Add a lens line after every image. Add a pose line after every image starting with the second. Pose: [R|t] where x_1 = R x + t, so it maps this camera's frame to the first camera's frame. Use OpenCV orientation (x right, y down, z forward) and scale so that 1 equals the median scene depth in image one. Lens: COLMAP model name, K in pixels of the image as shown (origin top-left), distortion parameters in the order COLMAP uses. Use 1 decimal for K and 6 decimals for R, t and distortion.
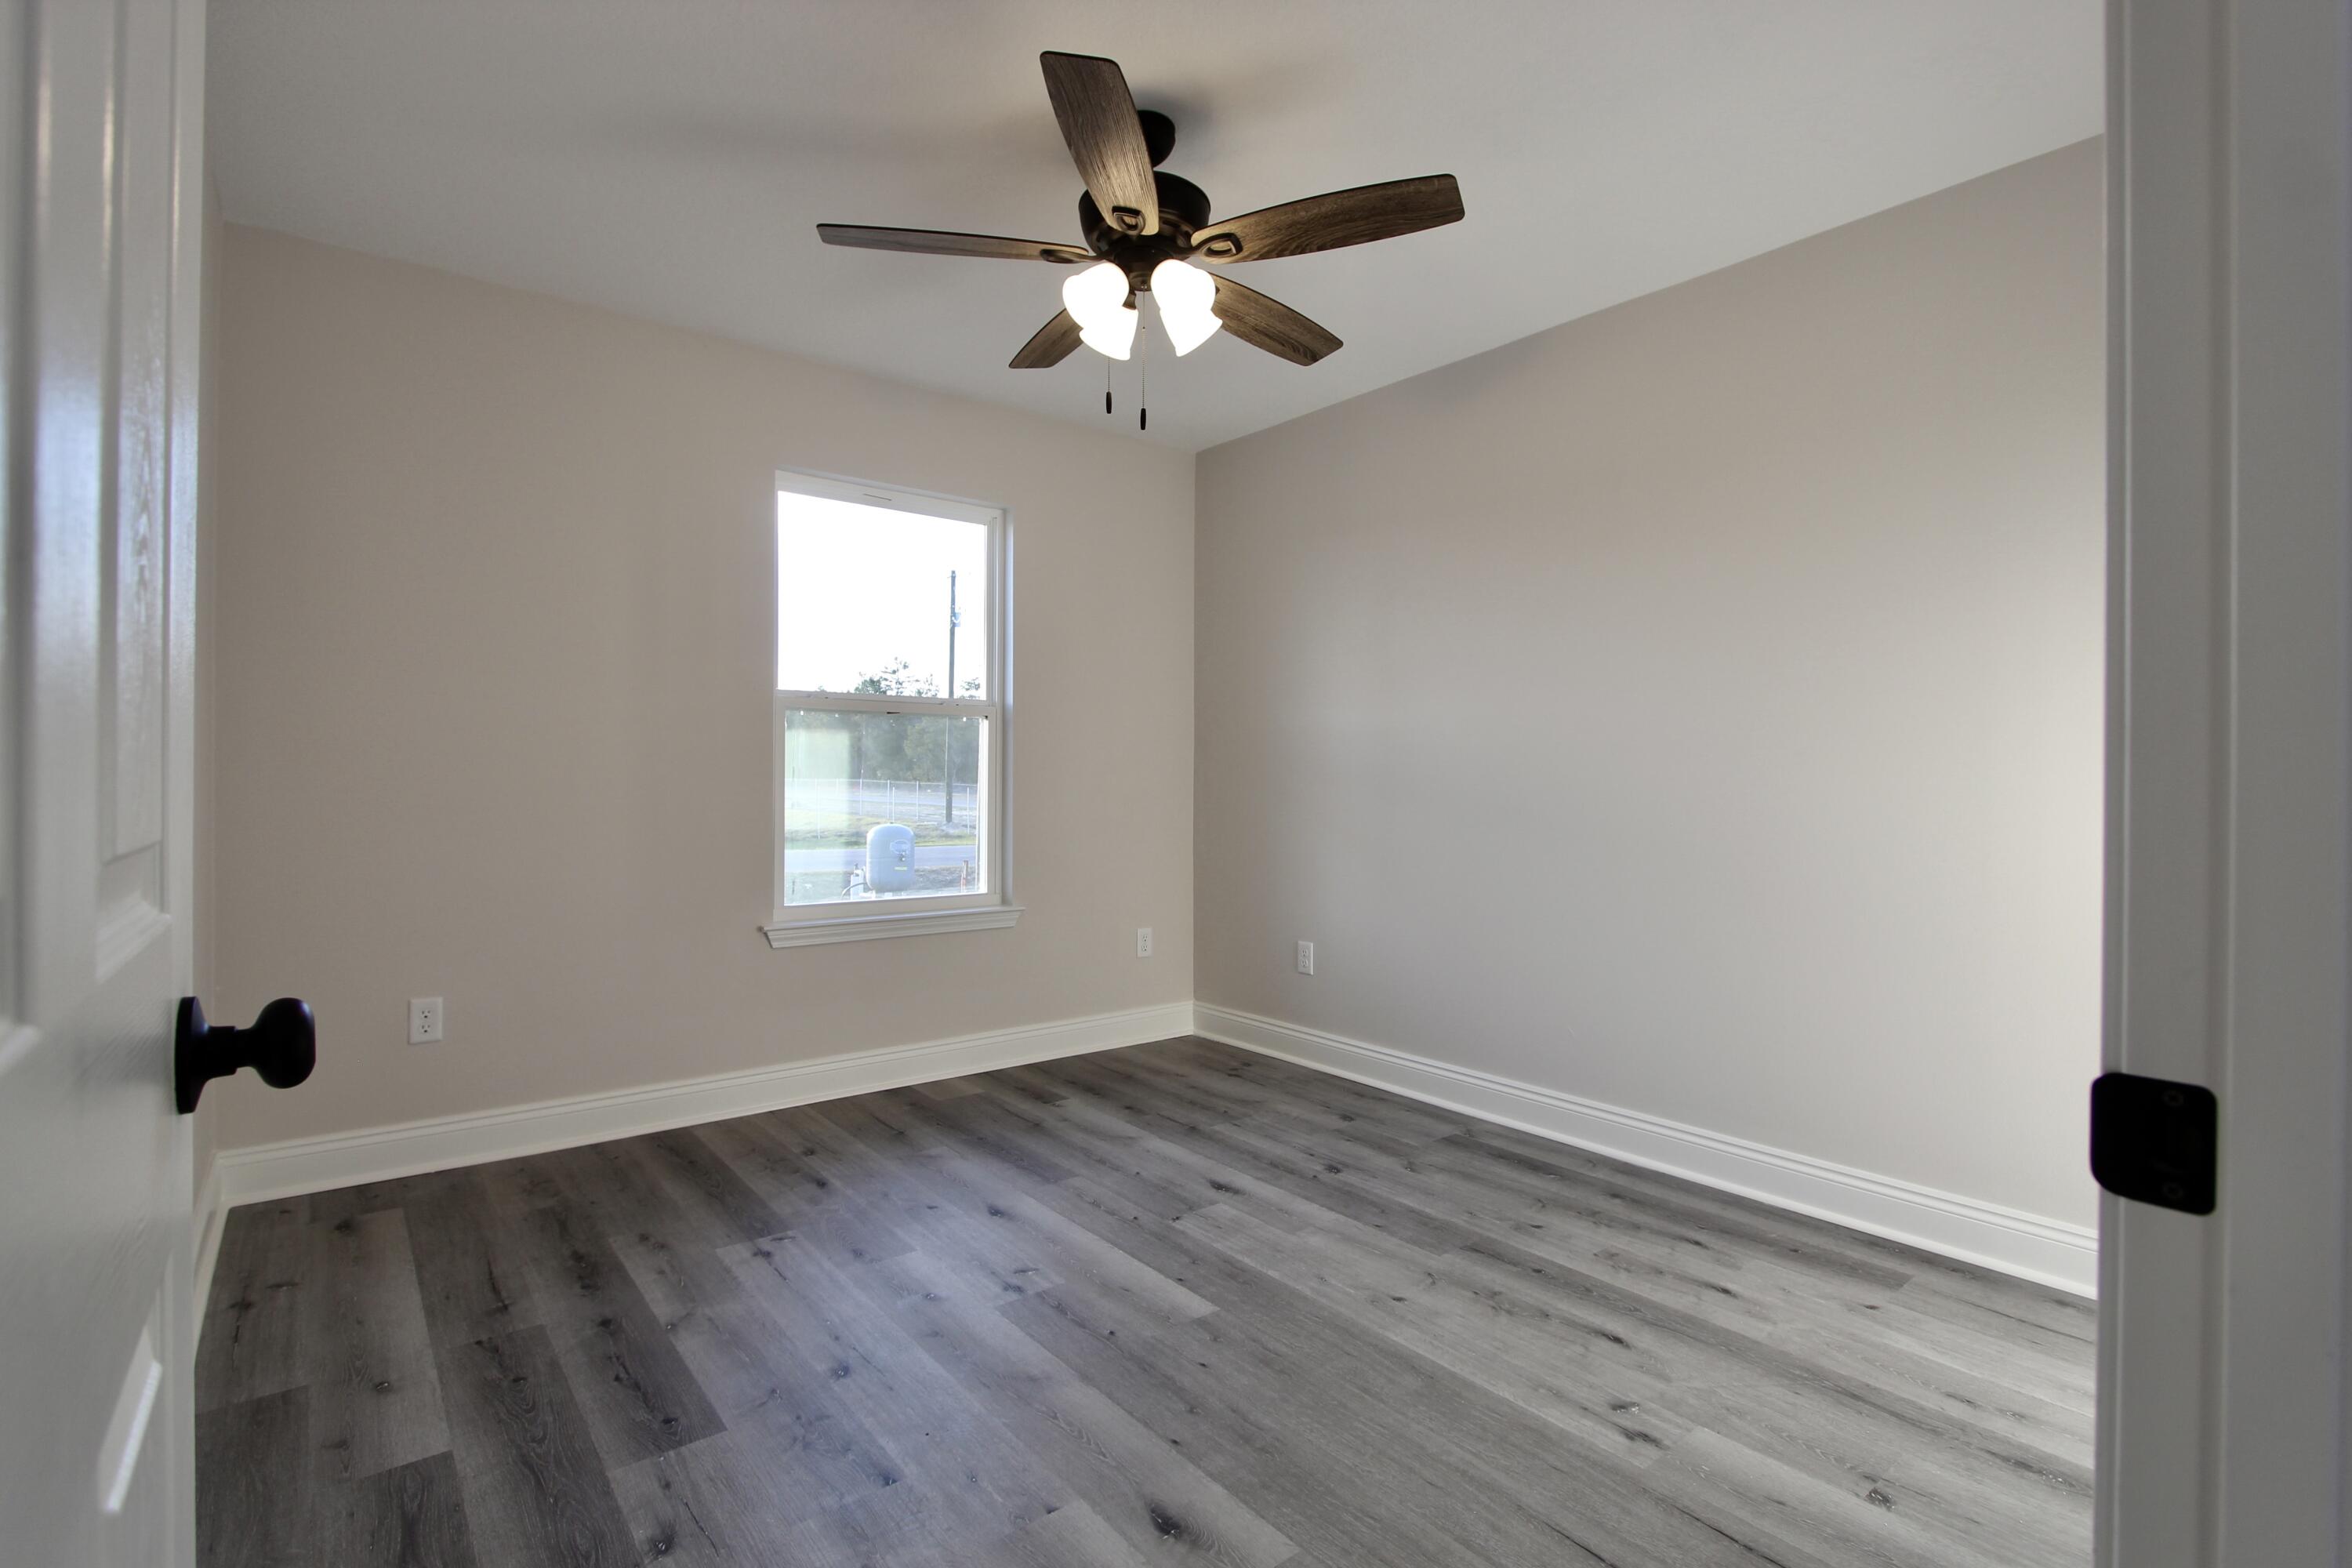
lens RADIAL K [[1083.3, 0, 1161.6], [0, 1083.3, 789.4], [0, 0, 1]] dist [-0.005257, 0.001269]
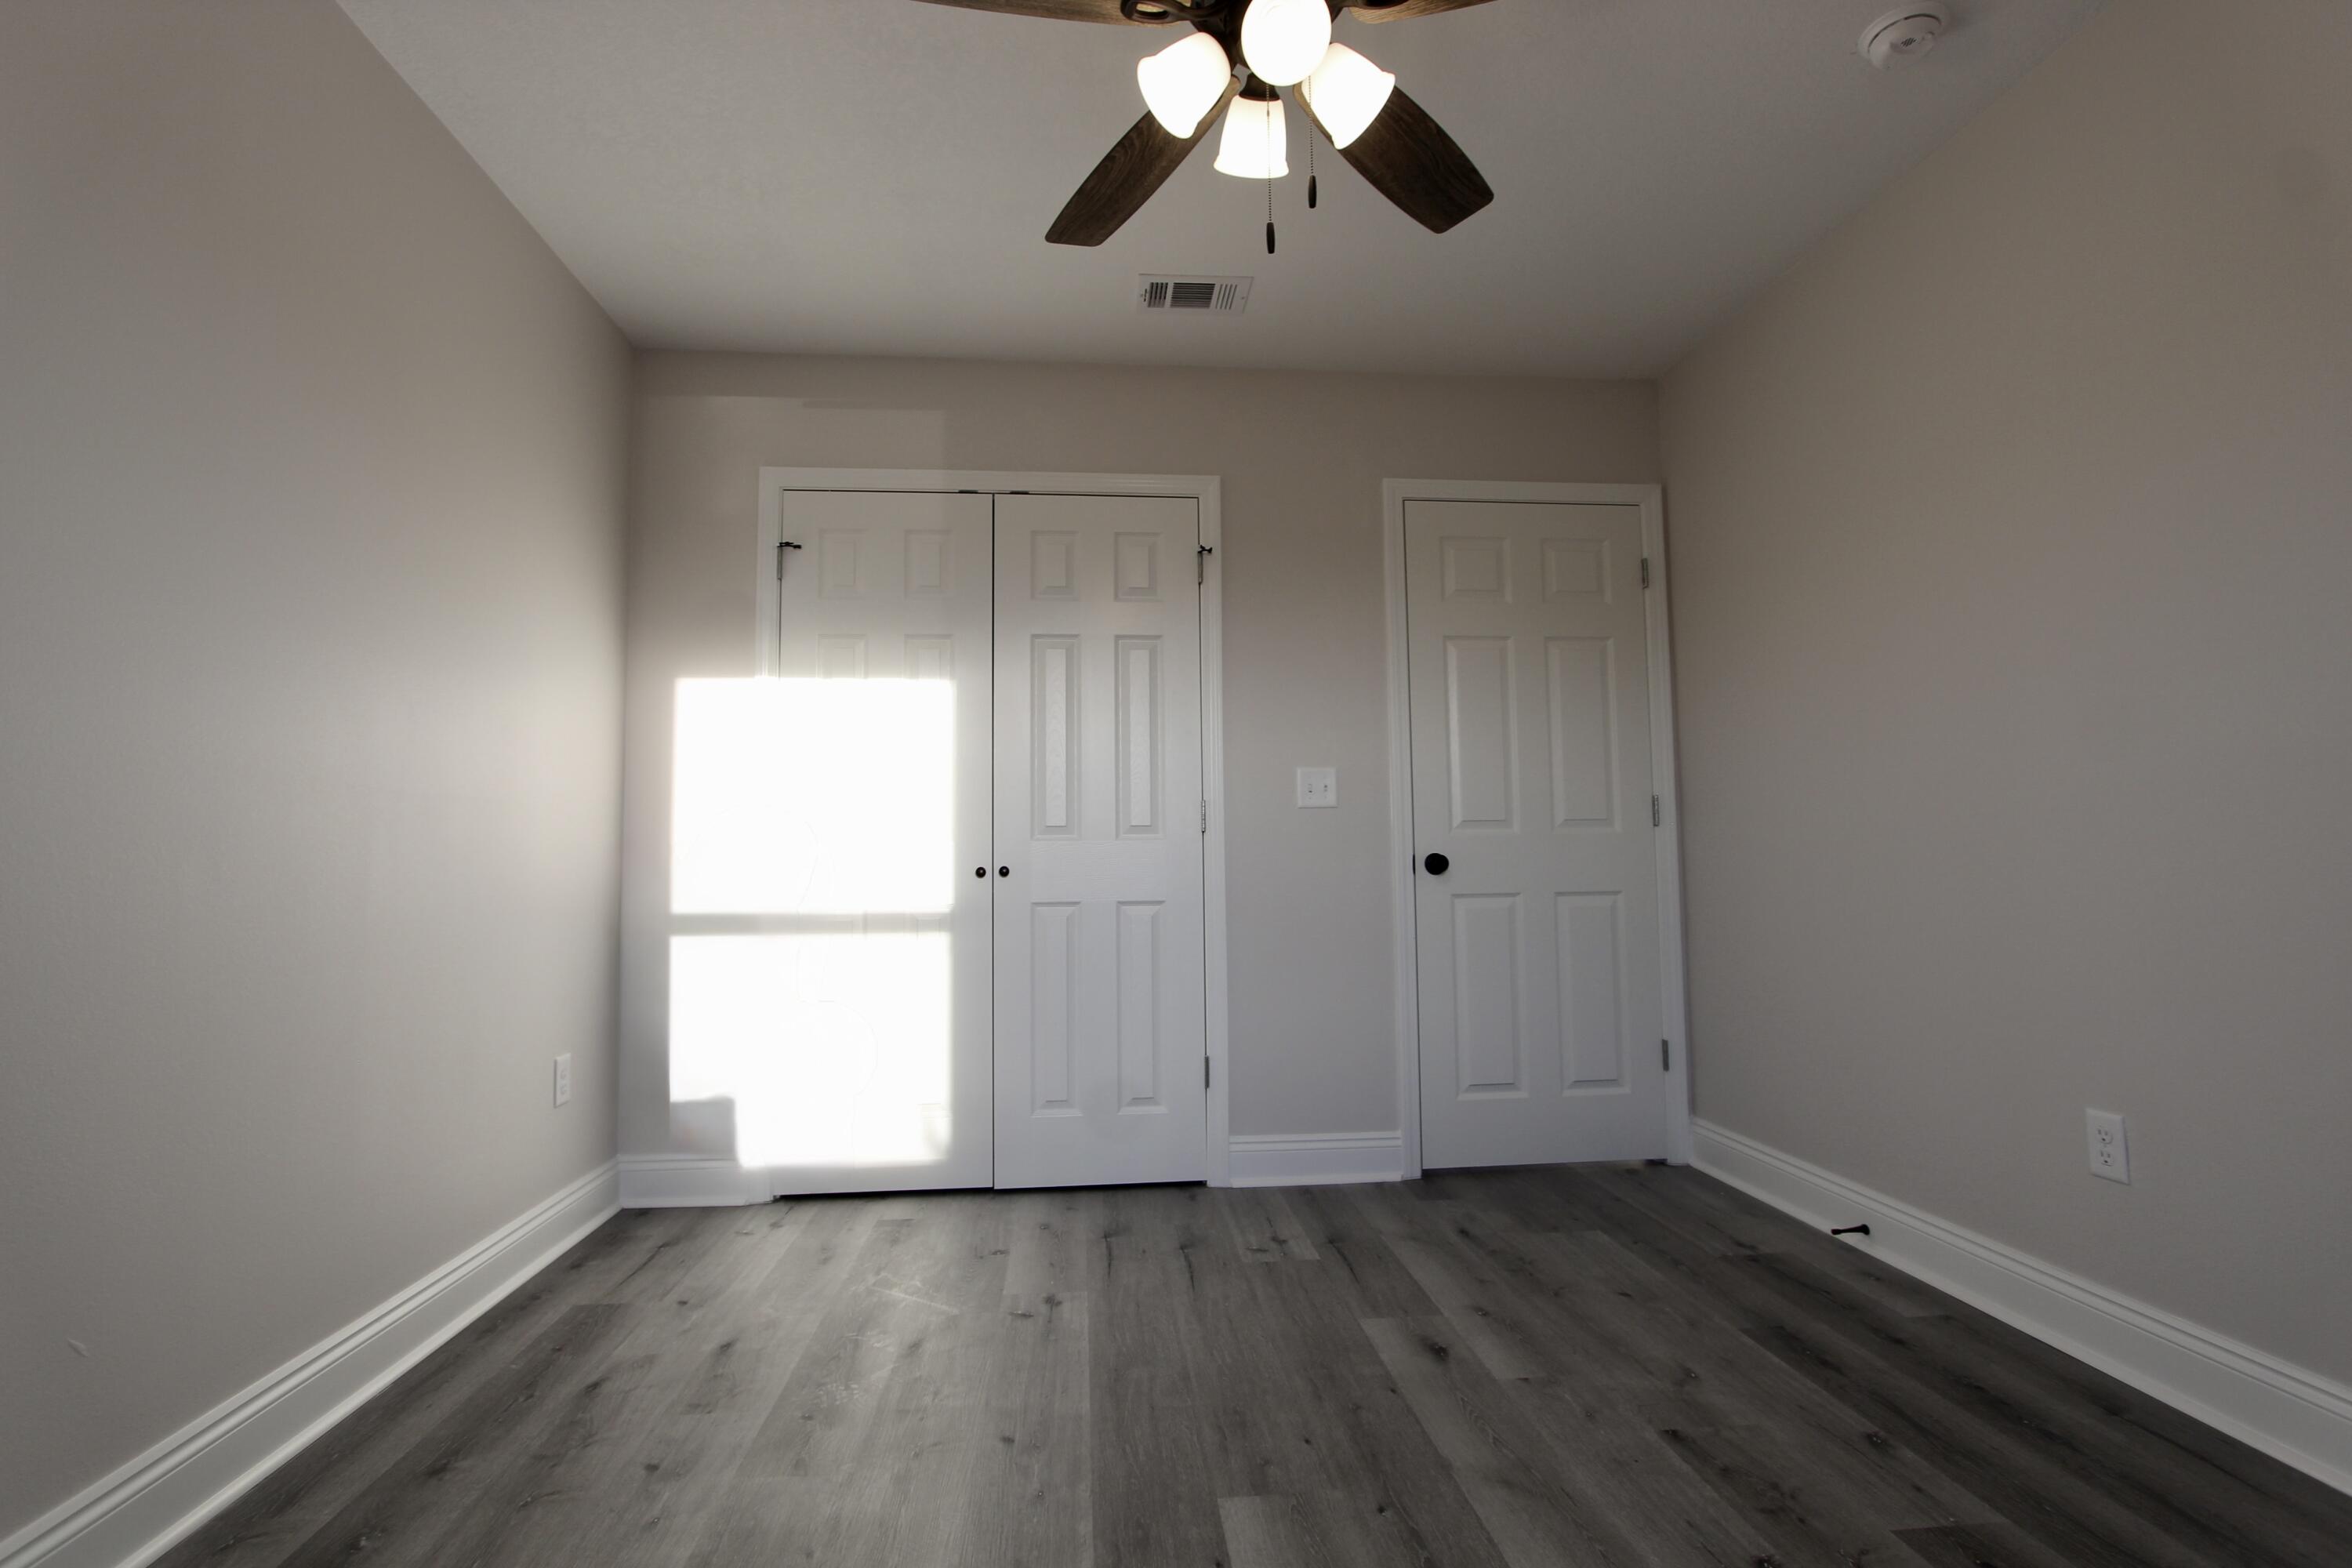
lens RADIAL K [[1083.3, 0, 1178.1], [0, 1083.3, 773.5], [0, 0, 1]] dist [-0.005257, 0.001269]
pose [[-0.840928, 0.047697, 0.539041, -0.413014], [0.010713, 0.997380, -0.071540, 0.058284], [-0.541041, -0.054385, -0.839236, 2.021621]]
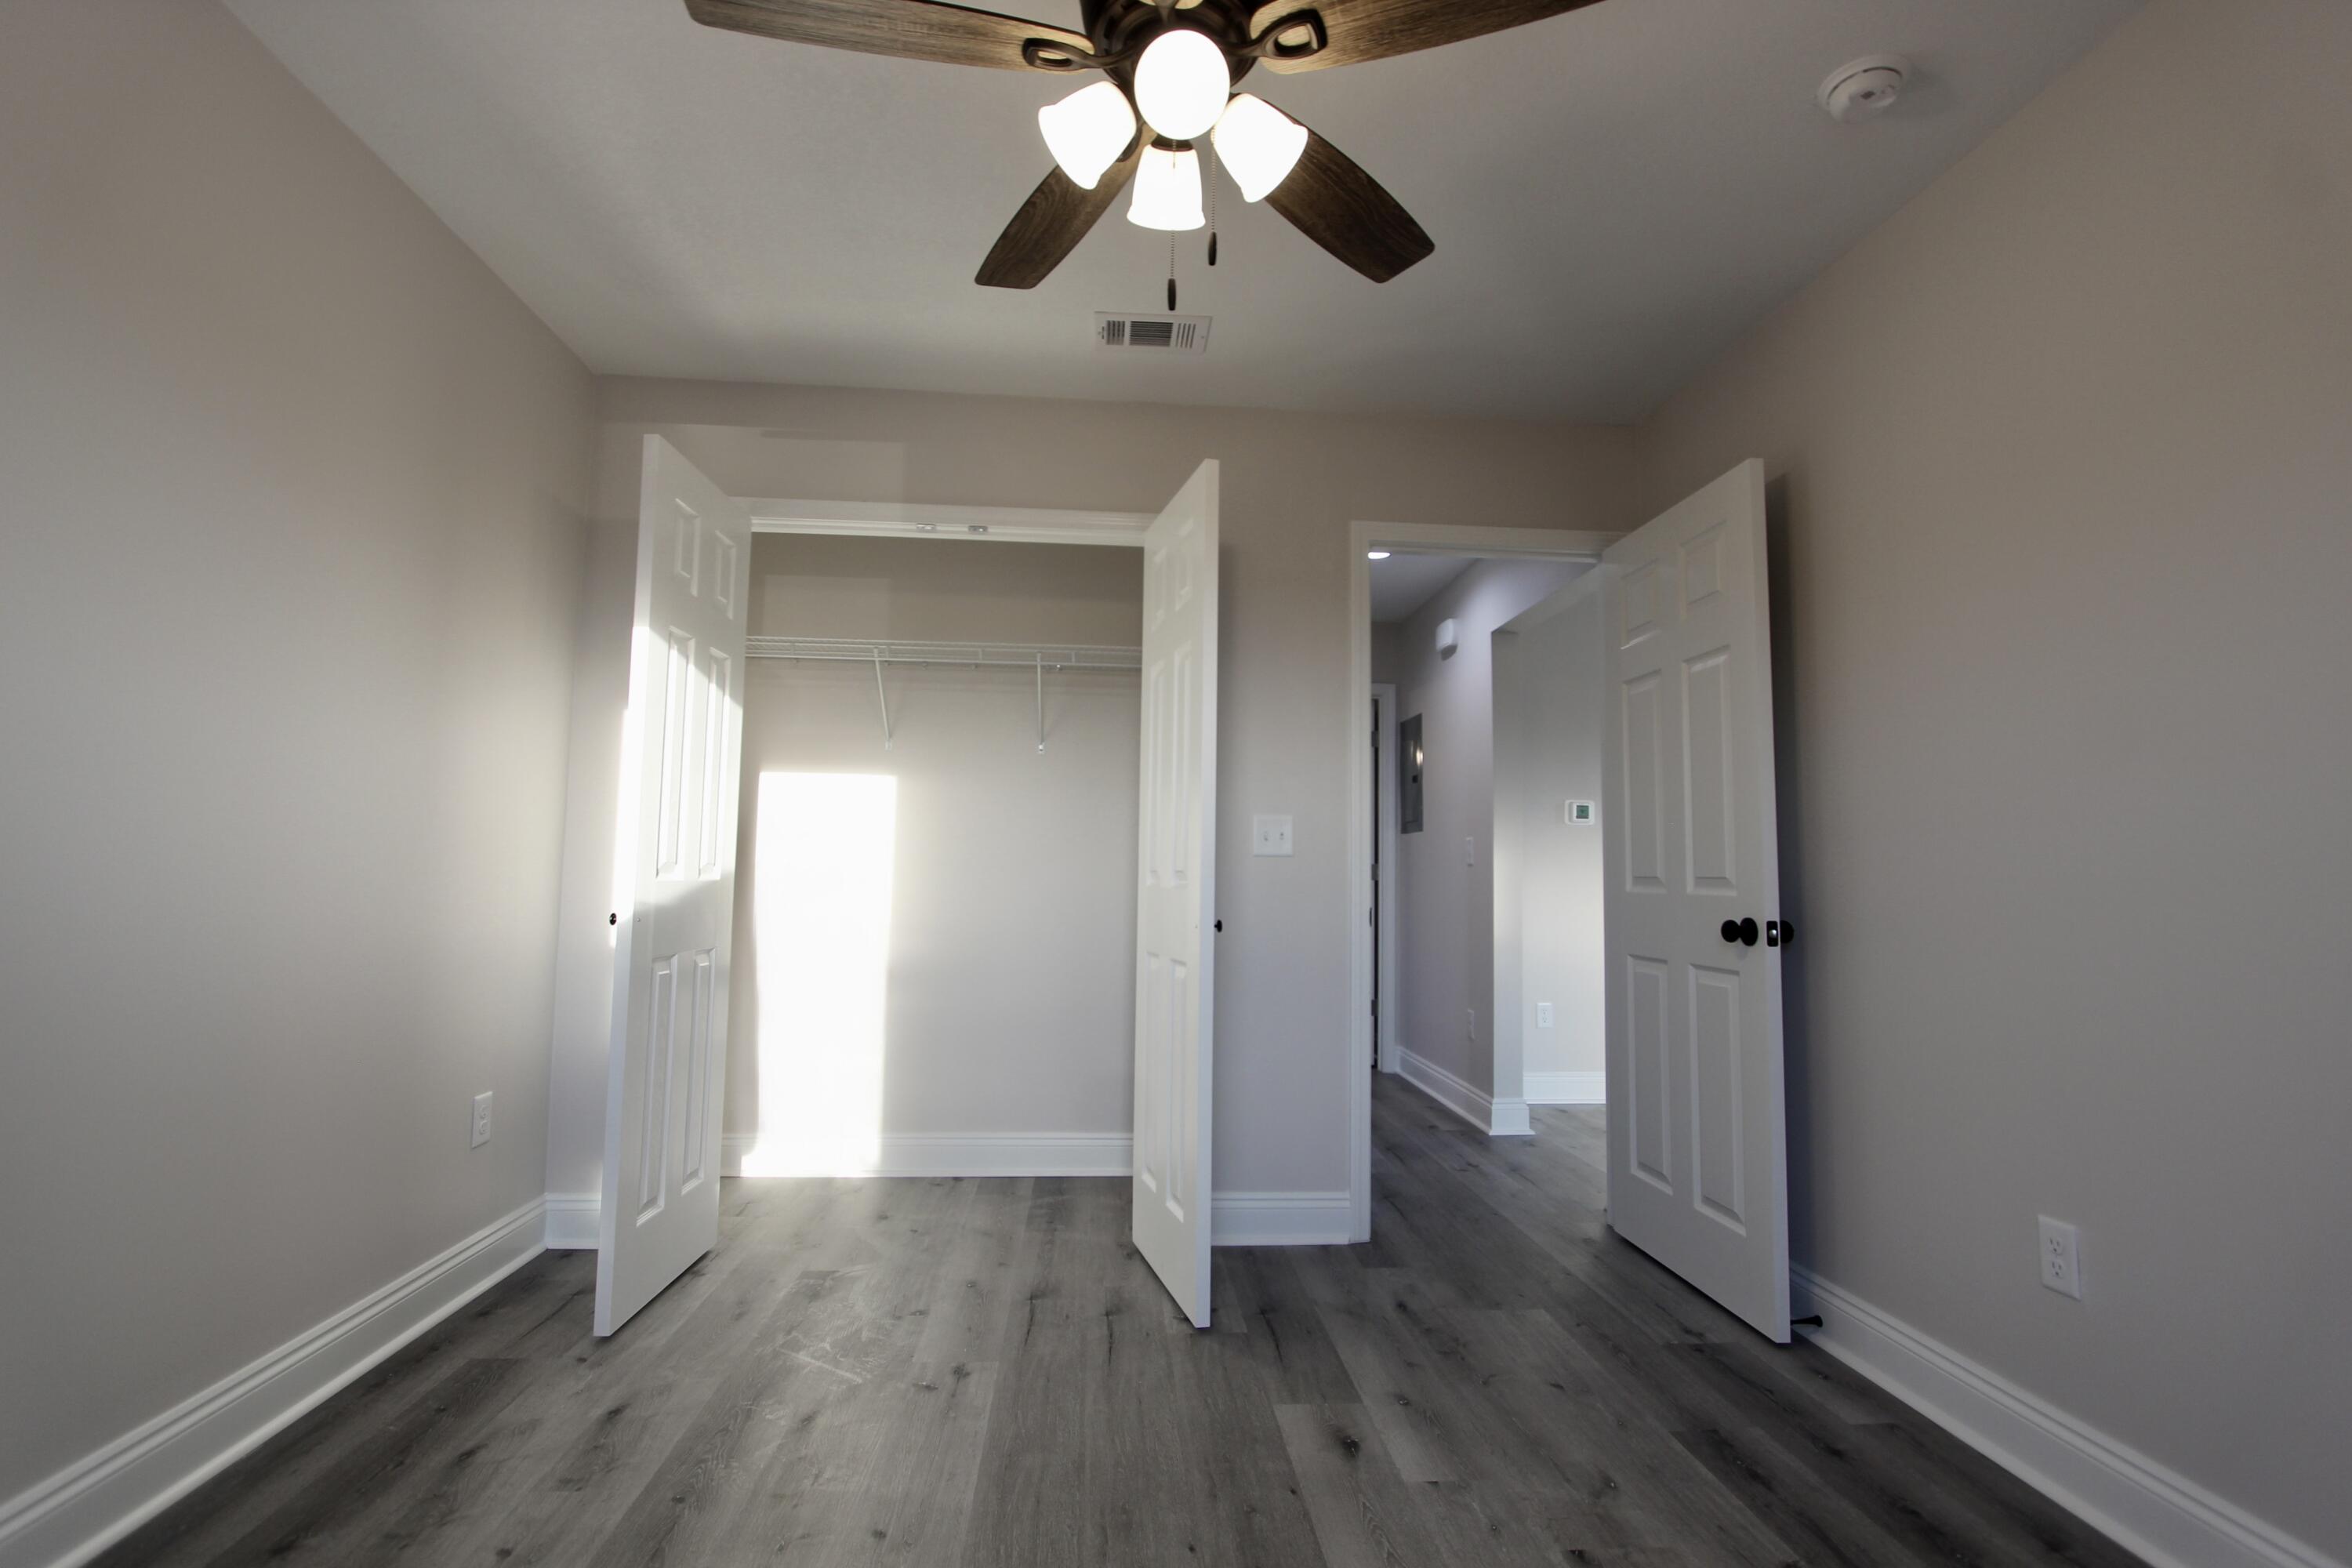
lens RADIAL K [[1083.3, 0, 1175.6], [0, 1083.3, 774.7], [0, 0, 1]] dist [-0.005257, 0.001269]
pose [[-0.832329, 0.033014, 0.553298, -0.480064], [-0.016240, 0.996344, -0.083878, 0.006883], [-0.554044, -0.078799, -0.828750, 1.935913]]
